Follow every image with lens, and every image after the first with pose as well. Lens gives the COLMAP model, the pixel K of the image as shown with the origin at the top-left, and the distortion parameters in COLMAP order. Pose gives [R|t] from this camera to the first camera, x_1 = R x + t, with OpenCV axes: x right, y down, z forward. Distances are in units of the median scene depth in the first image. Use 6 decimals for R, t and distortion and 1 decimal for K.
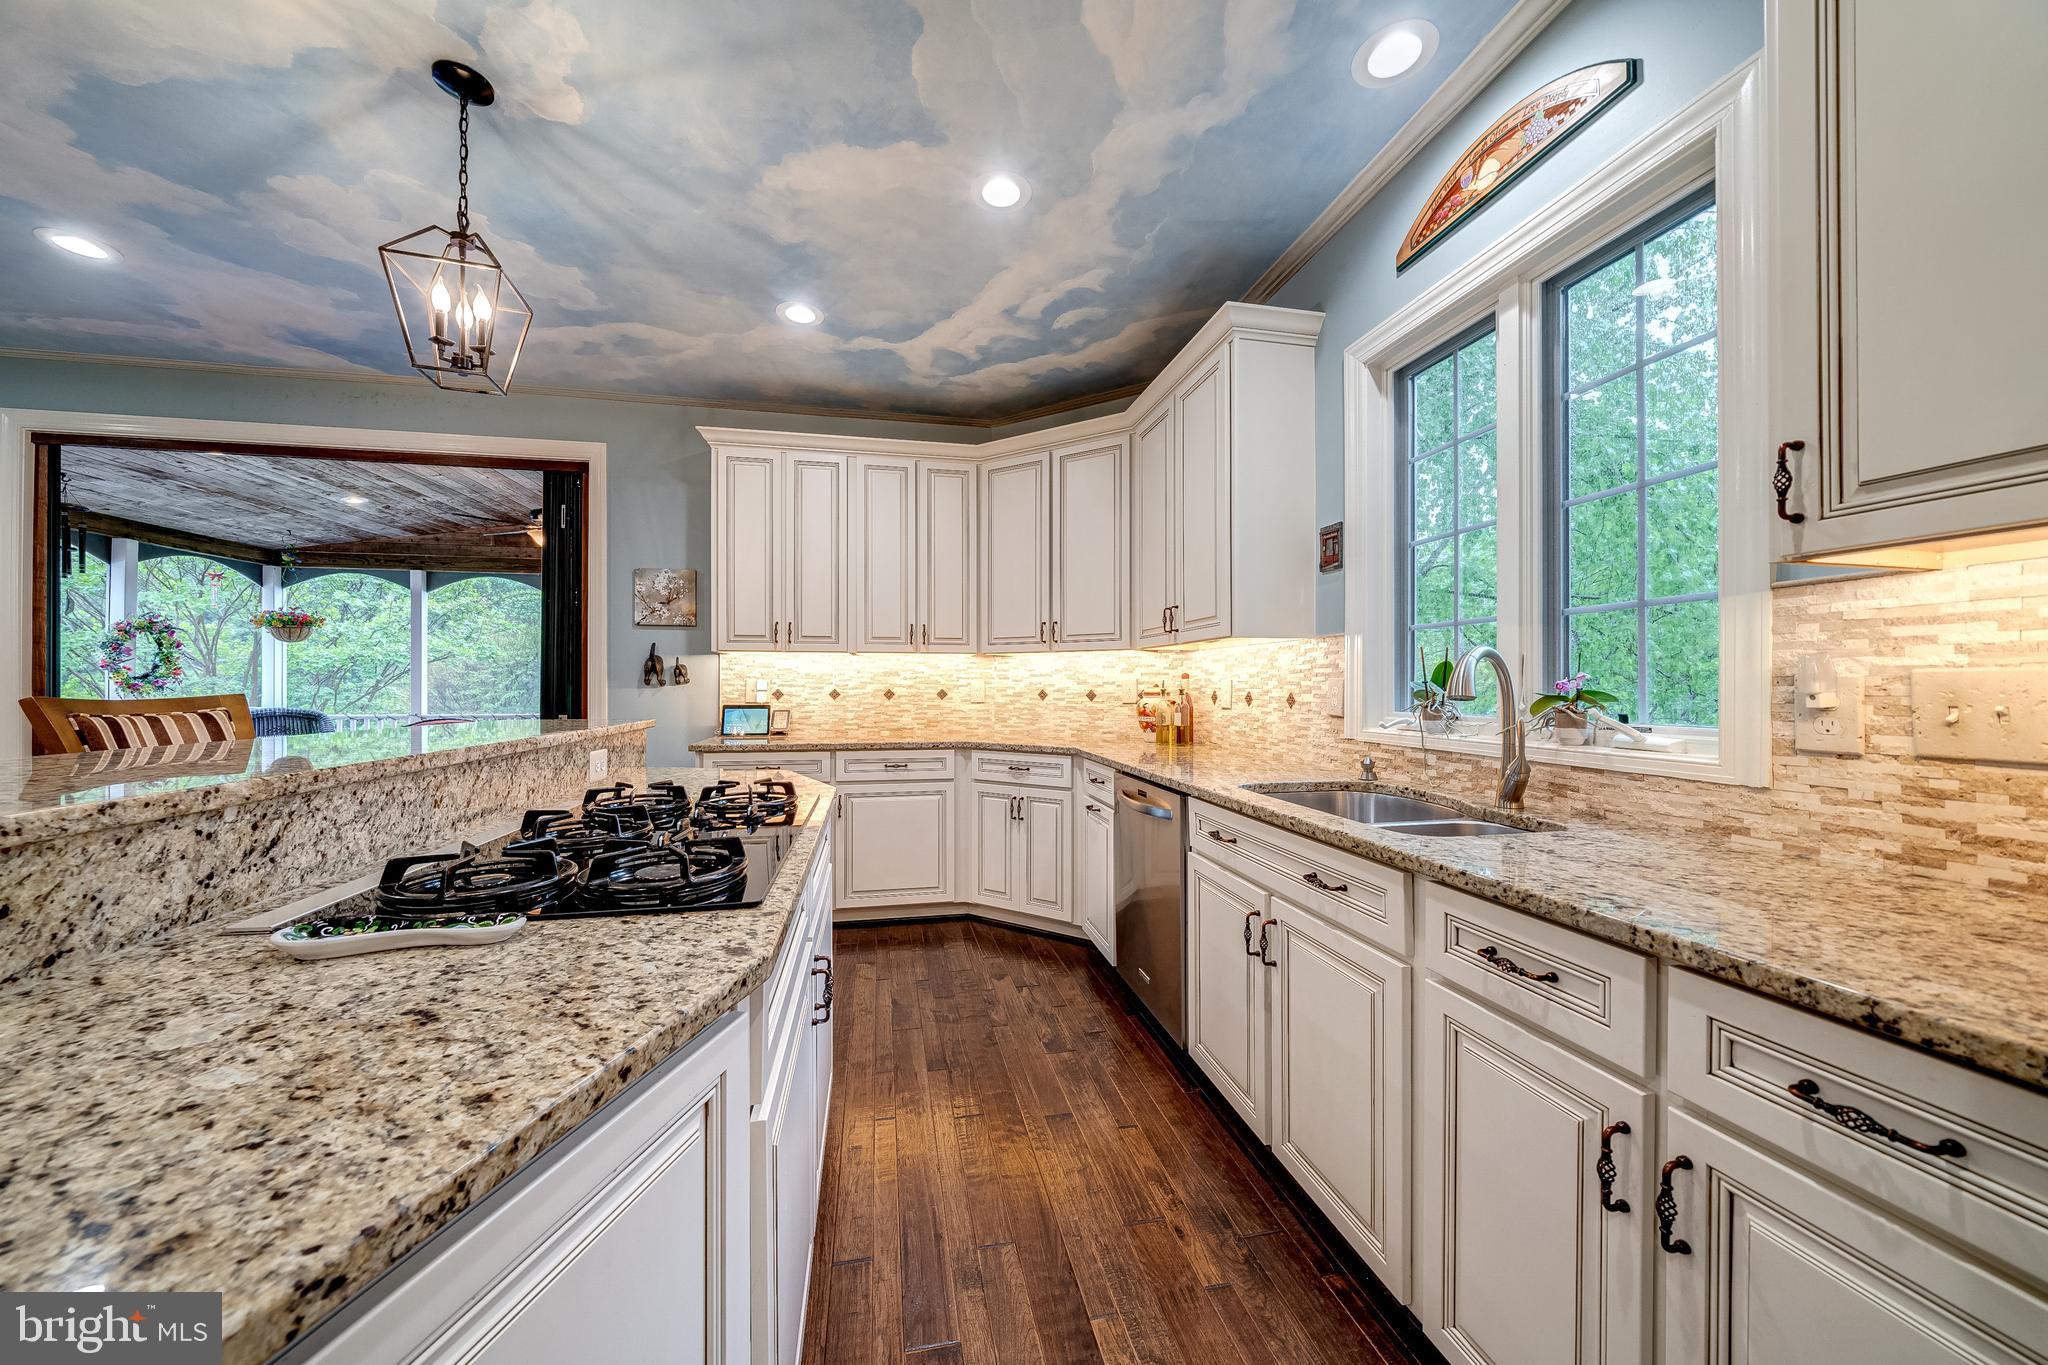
lens RADIAL K [[699.5, 0, 1015.8], [0, 699.5, 684.9], [0, 0, 1]] dist [-0.009065, -0.000110]
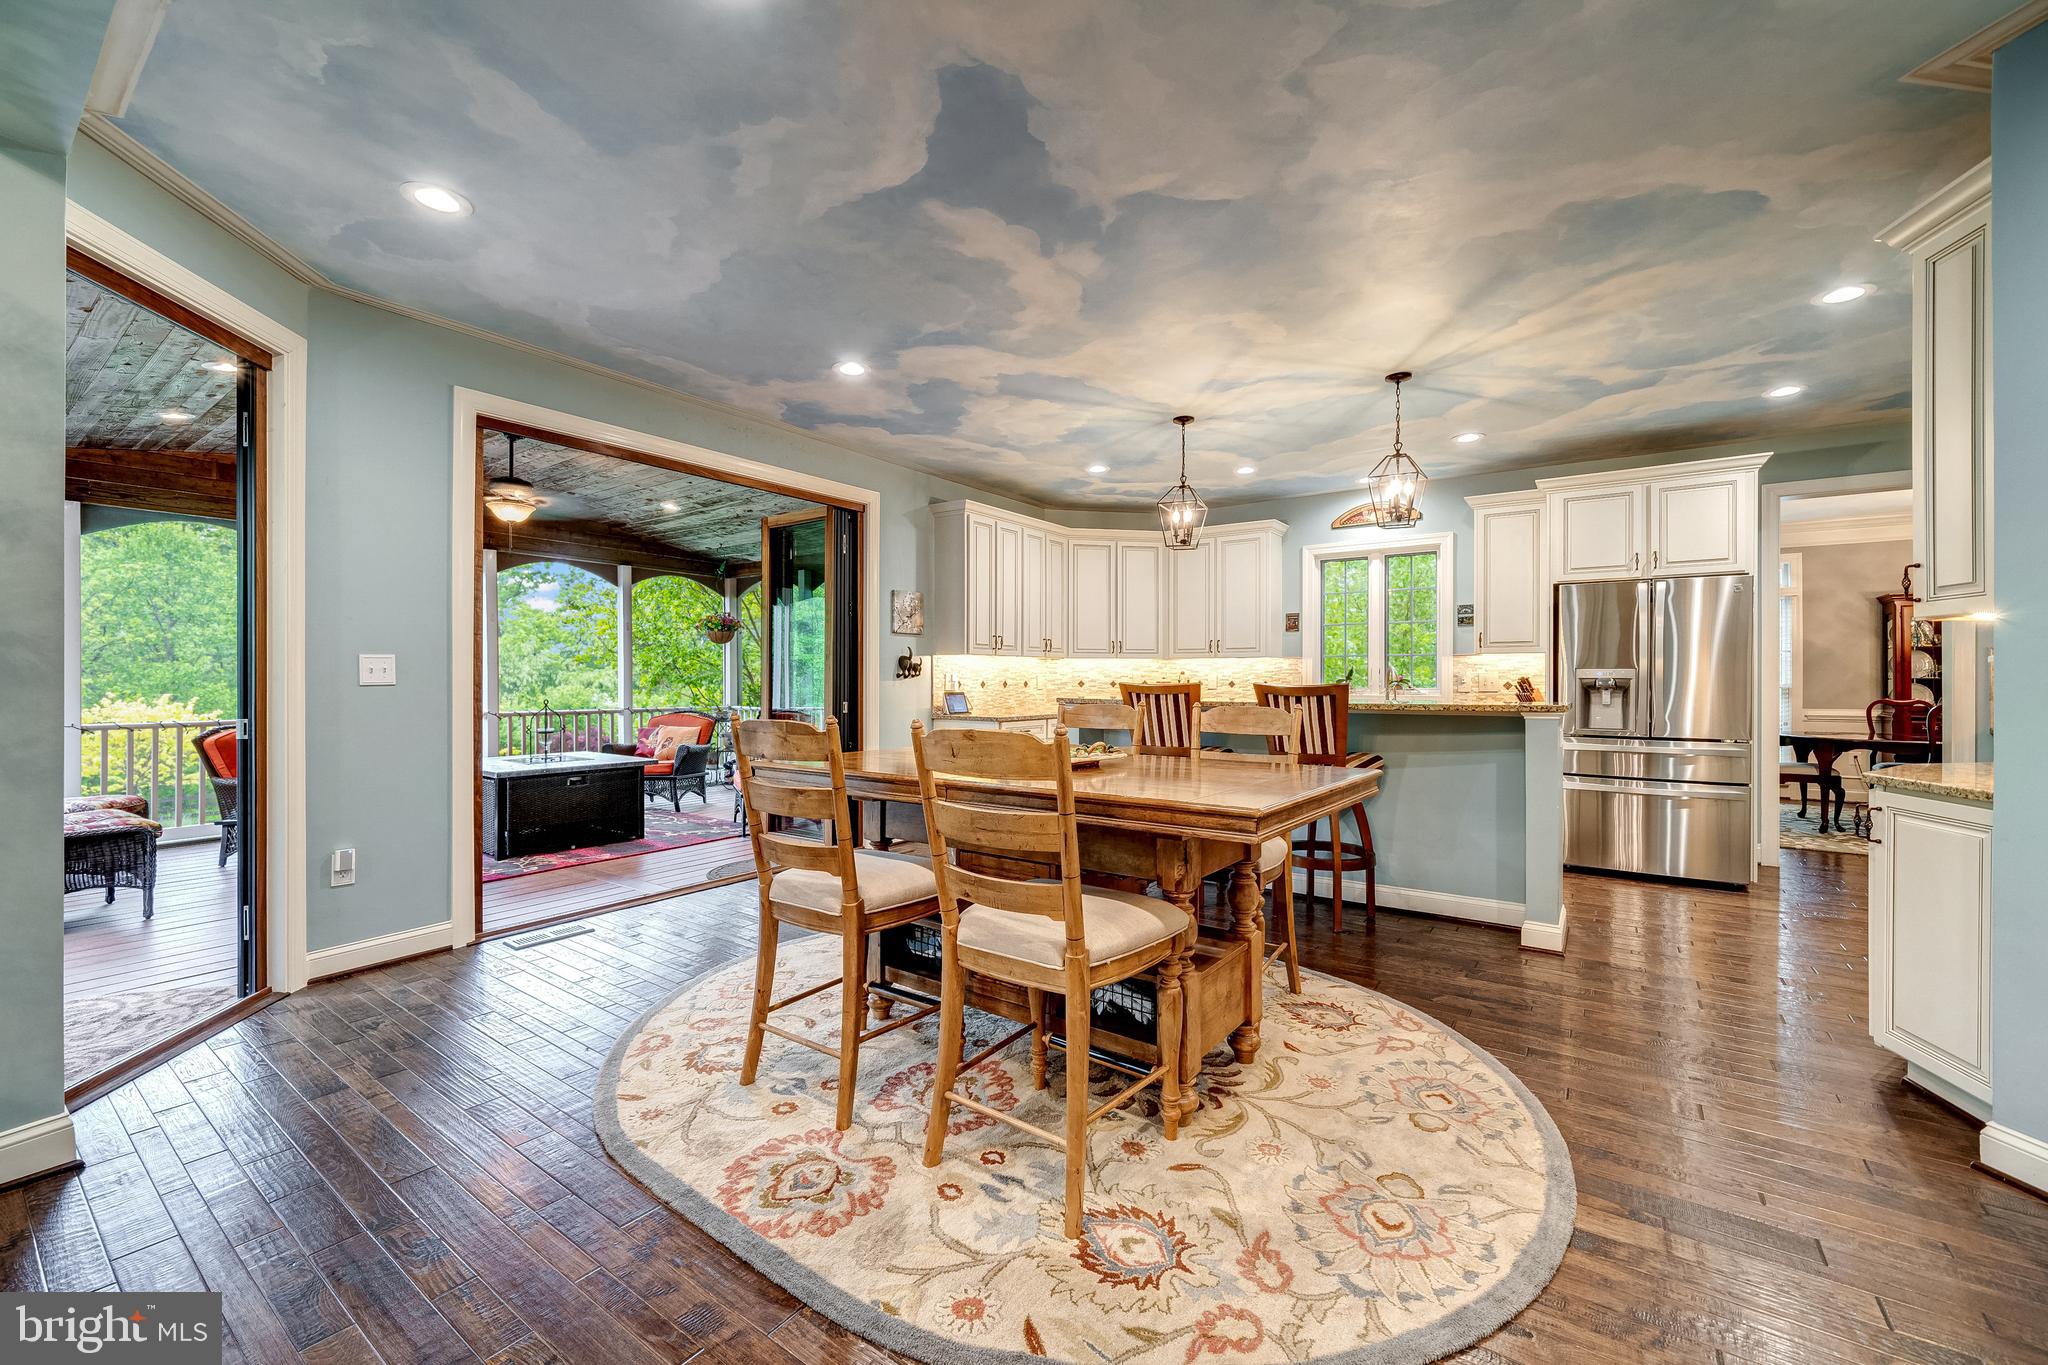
lens RADIAL K [[813.4, 0, 1033.5], [0, 813.4, 681.8], [0, 0, 1]] dist [-0.006651, 0.000400]
pose [[0.729493, -0.004433, 0.683974, -1.889950], [0.000858, 0.999984, 0.005566, -0.001889], [-0.683987, -0.003474, 0.729485, -0.406521]]
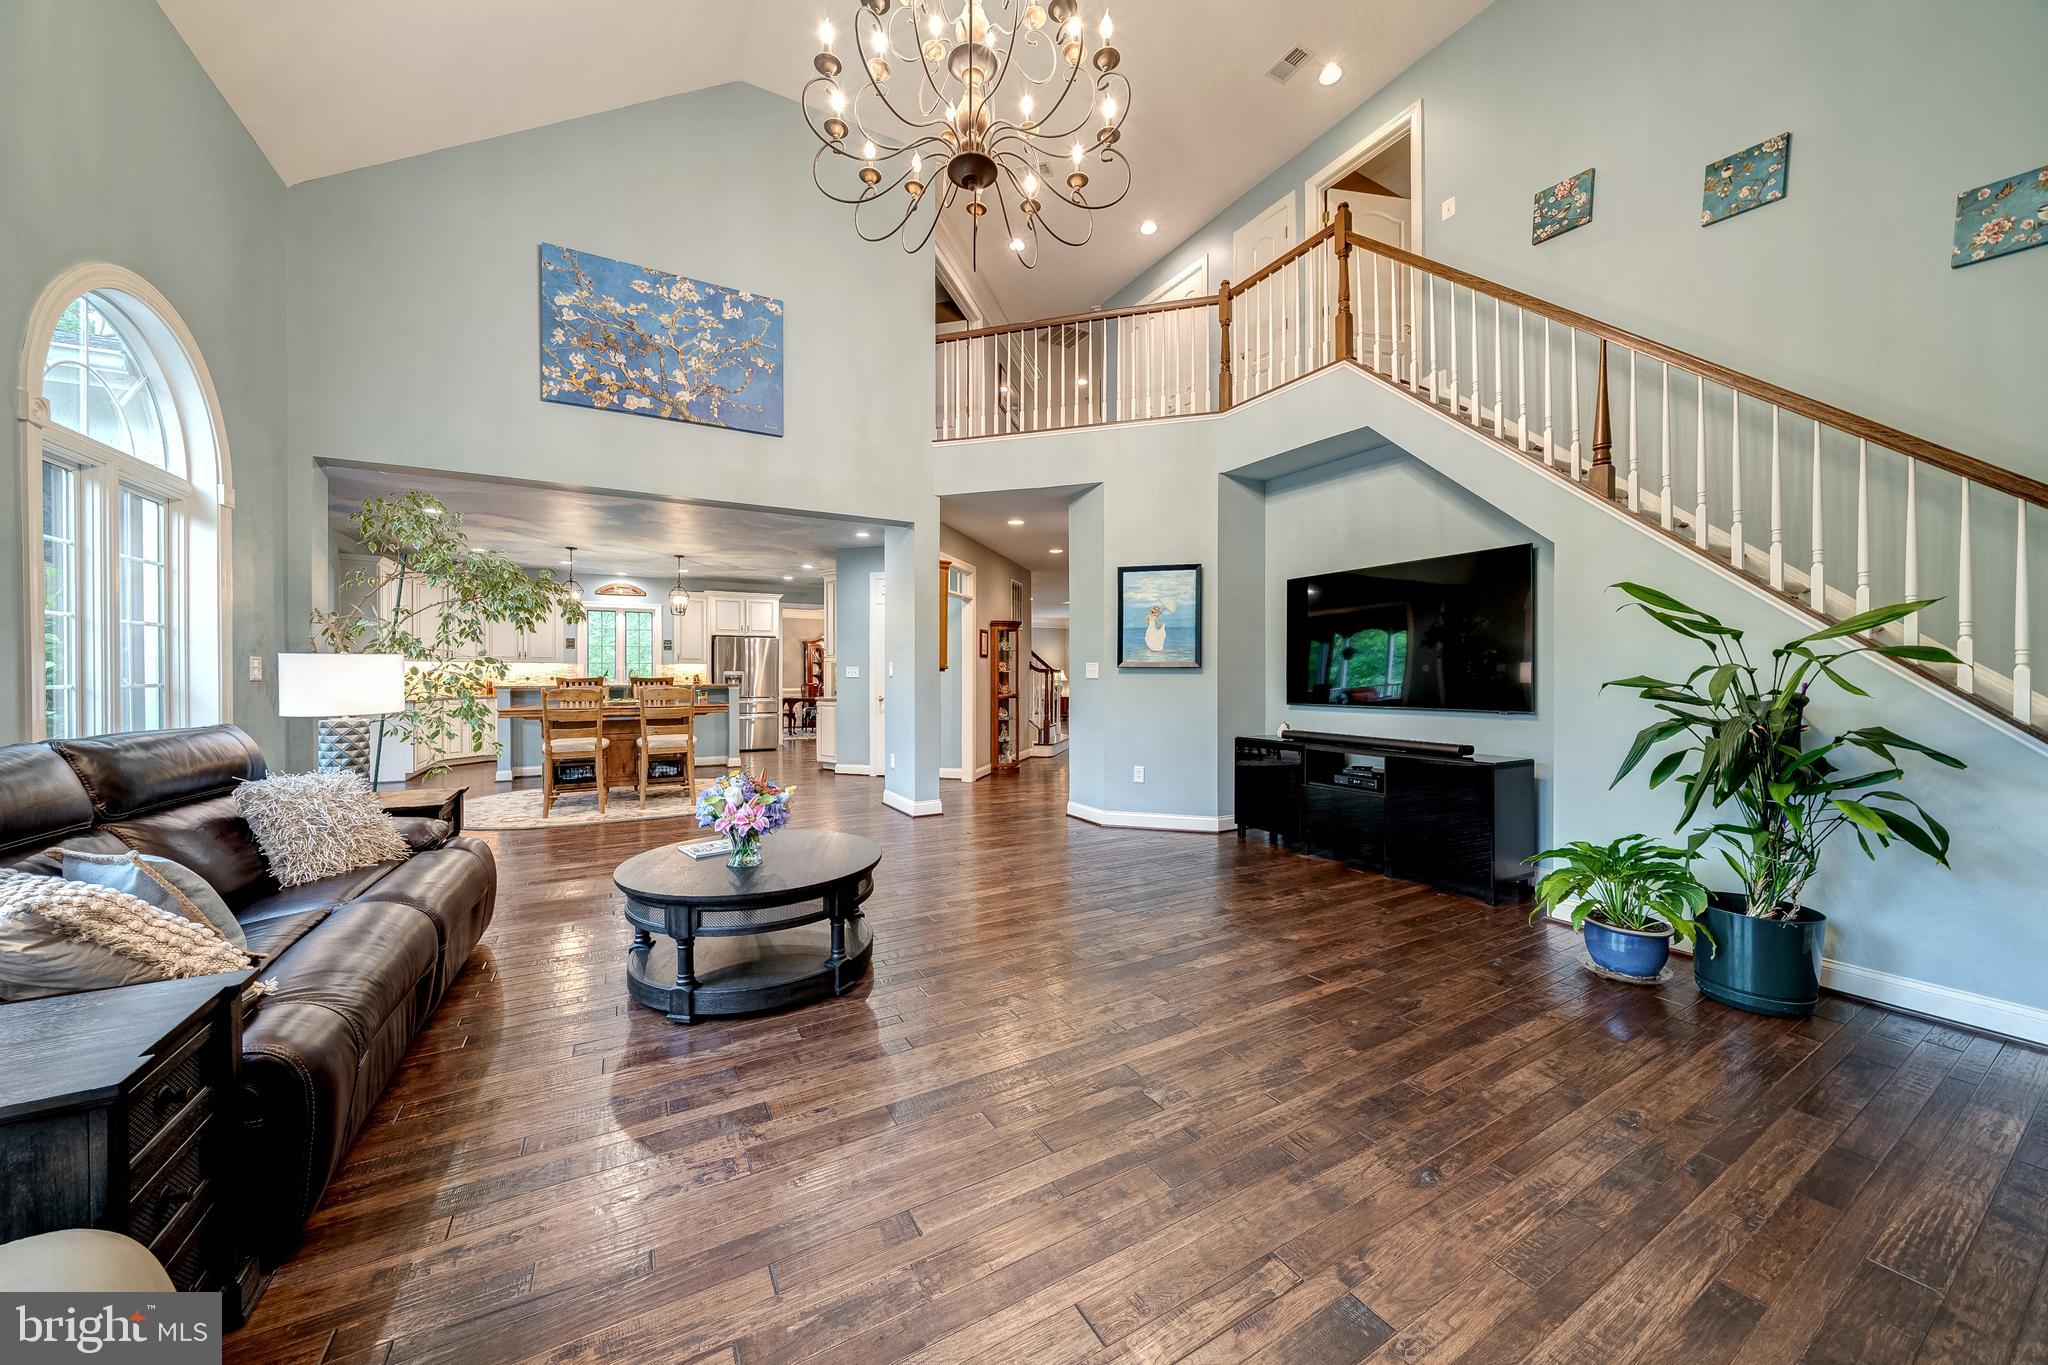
lens RADIAL K [[699.5, 0, 1026.6], [0, 699.5, 676.5], [0, 0, 1]] dist [-0.009065, -0.000110]
pose [[-0.320909, -0.004681, 0.947098, -3.966184], [-0.000178, 0.999988, 0.004882, -0.008033], [-0.947110, 0.001398, -0.320906, -0.267353]]
